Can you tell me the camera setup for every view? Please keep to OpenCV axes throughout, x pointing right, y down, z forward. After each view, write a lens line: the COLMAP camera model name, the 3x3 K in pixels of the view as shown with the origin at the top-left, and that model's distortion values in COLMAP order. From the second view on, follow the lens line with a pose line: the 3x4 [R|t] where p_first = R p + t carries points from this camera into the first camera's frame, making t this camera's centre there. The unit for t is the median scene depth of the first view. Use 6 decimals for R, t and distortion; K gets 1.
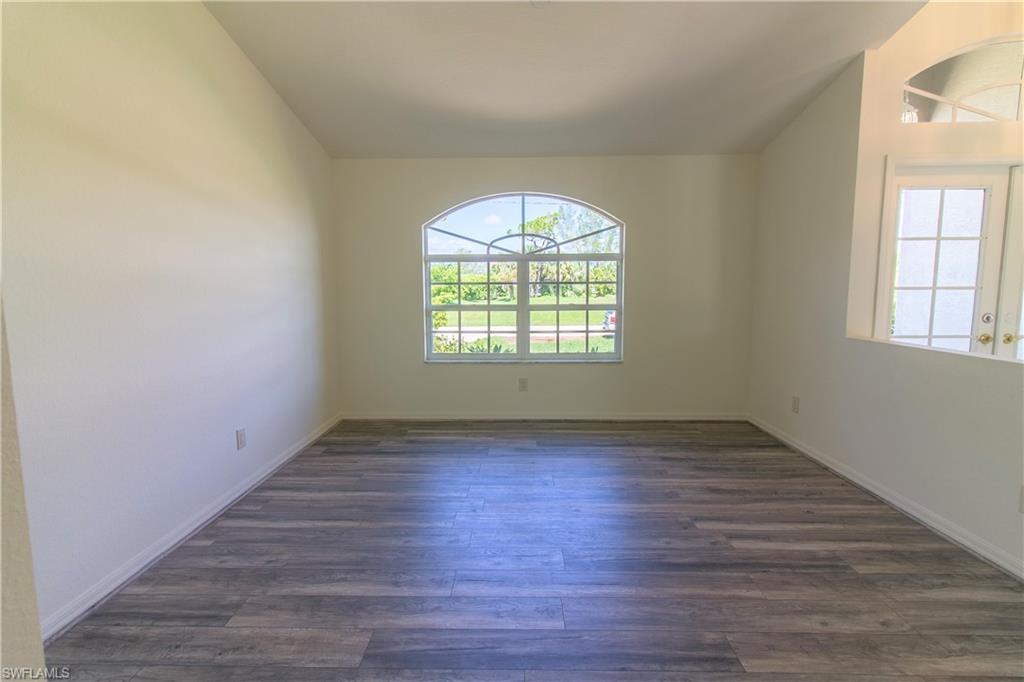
lens RADIAL K [[485.8, 0, 513.2], [0, 485.8, 339.5], [0, 0, 1]] dist [0.000073, 0.001517]
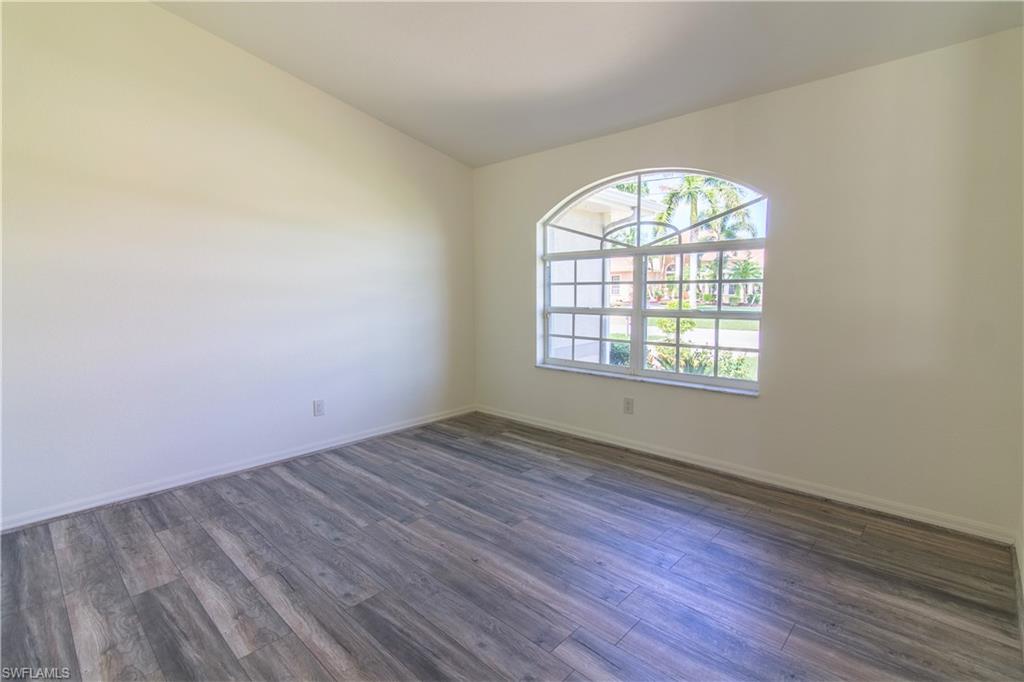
lens RADIAL K [[485.8, 0, 511.4], [0, 485.8, 339.3], [0, 0, 1]] dist [0.000073, 0.001517]
pose [[0.736841, 0.068790, -0.672557, 0.480390], [-0.068658, 0.997281, 0.026783, -0.032017], [0.672570, 0.026442, 0.739561, 0.292060]]
